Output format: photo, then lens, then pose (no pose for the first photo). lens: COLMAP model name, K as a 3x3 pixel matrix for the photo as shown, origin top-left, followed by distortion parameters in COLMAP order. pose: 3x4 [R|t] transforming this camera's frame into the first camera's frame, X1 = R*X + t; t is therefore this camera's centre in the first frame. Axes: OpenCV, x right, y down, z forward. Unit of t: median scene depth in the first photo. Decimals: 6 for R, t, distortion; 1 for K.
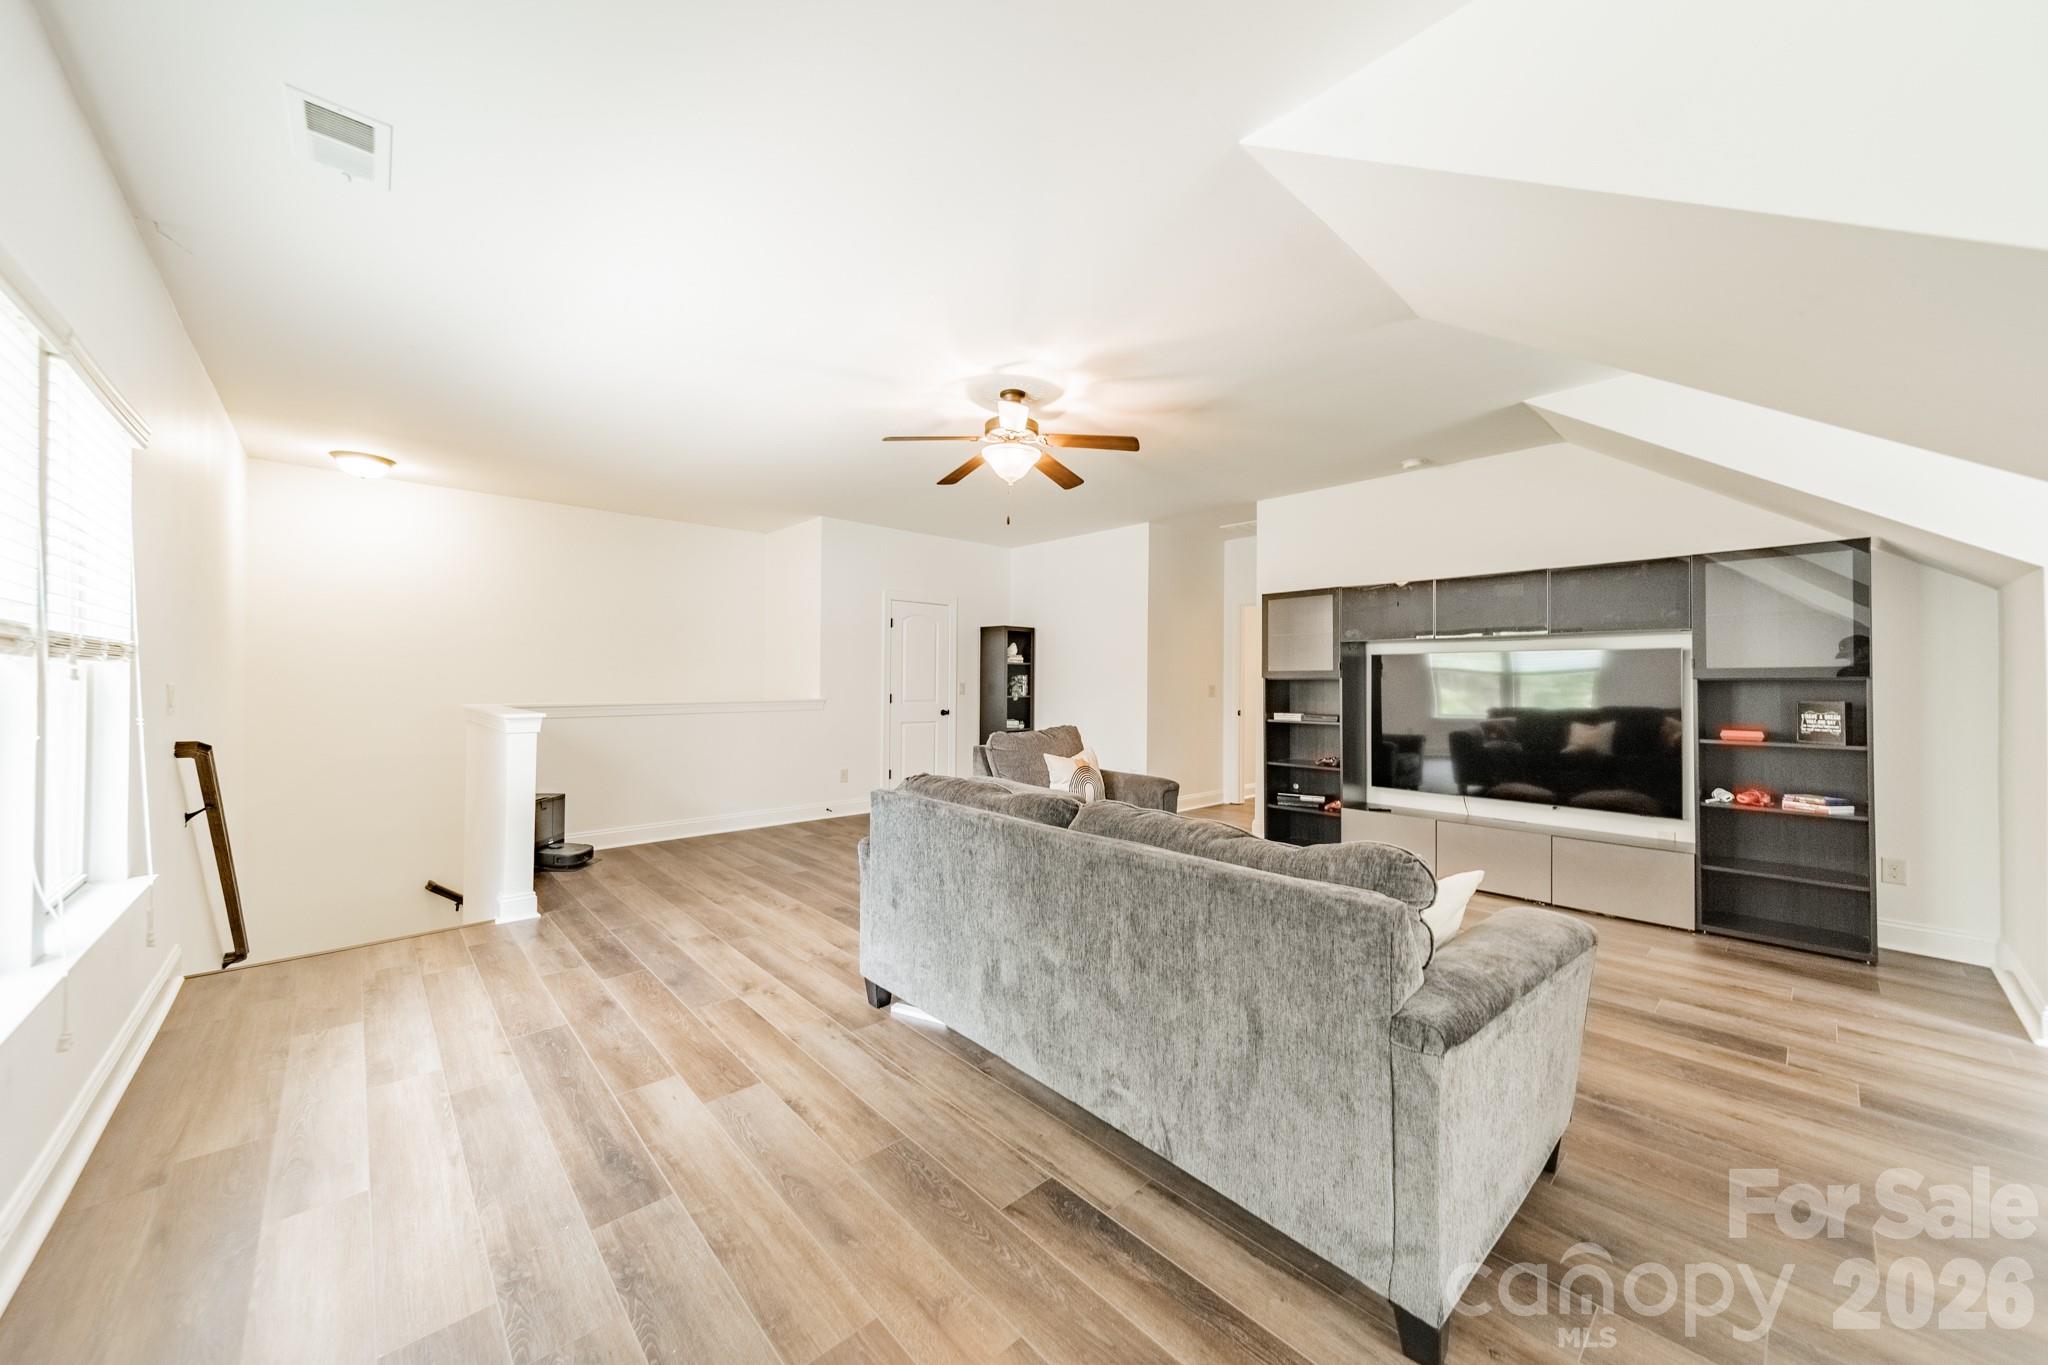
lens RADIAL K [[727.5, 0, 1031.6], [0, 727.5, 682.0], [0, 0, 1]] dist [0.003341, 0.000132]
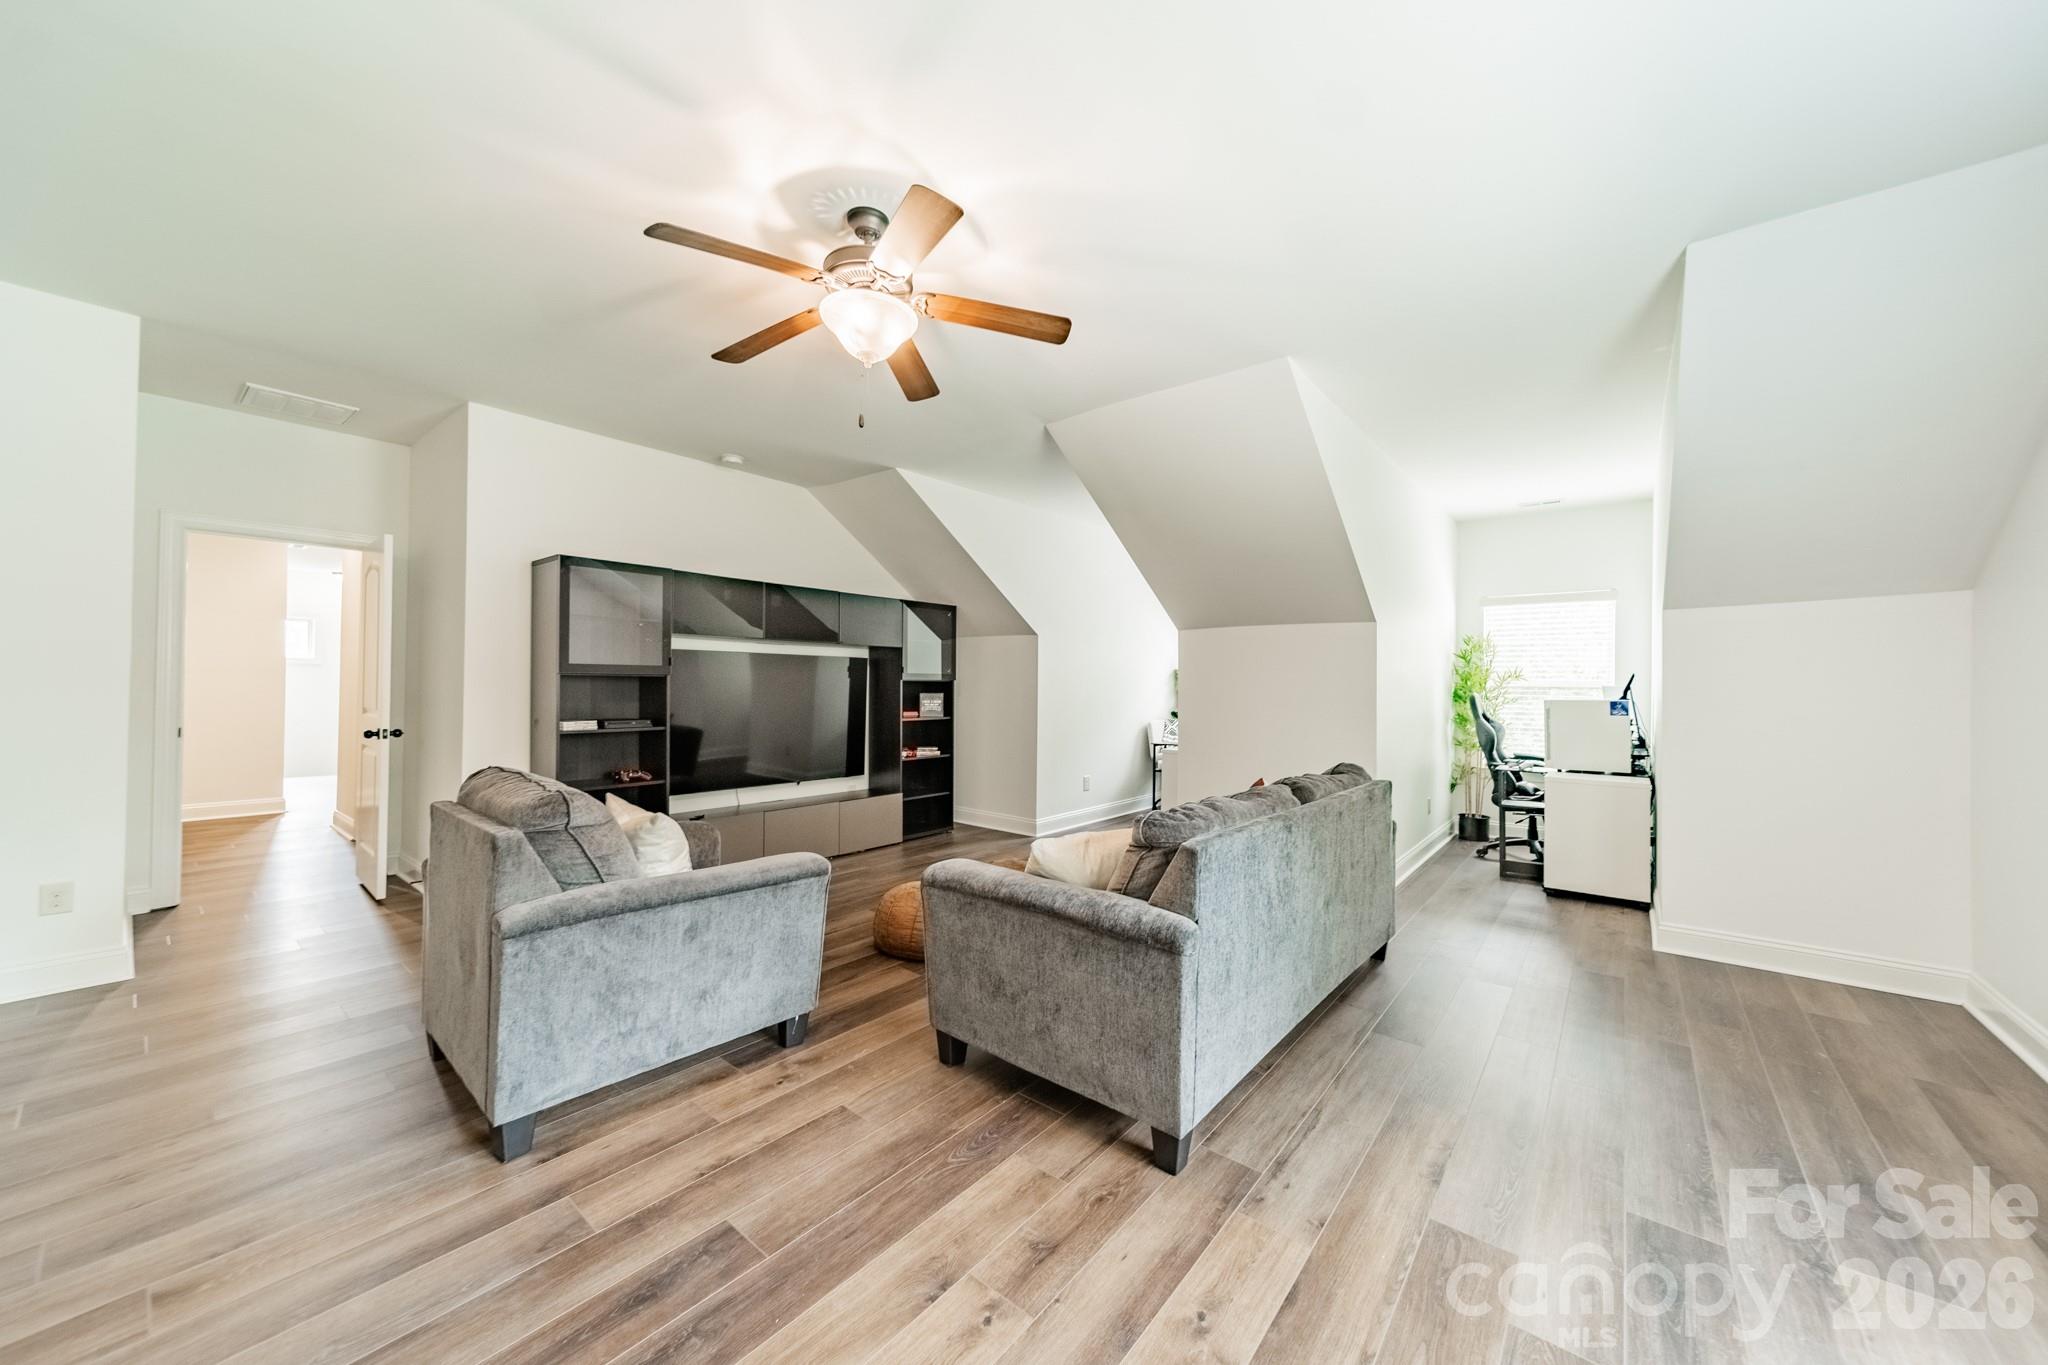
lens RADIAL K [[727.5, 0, 1032.7], [0, 727.5, 678.8], [0, 0, 1]] dist [0.003341, 0.000132]
pose [[-0.136313, 0.002540, 0.990663, -0.831463], [-0.013004, 0.999906, -0.004353, -0.004762], [-0.990580, -0.013476, -0.136267, 1.182854]]
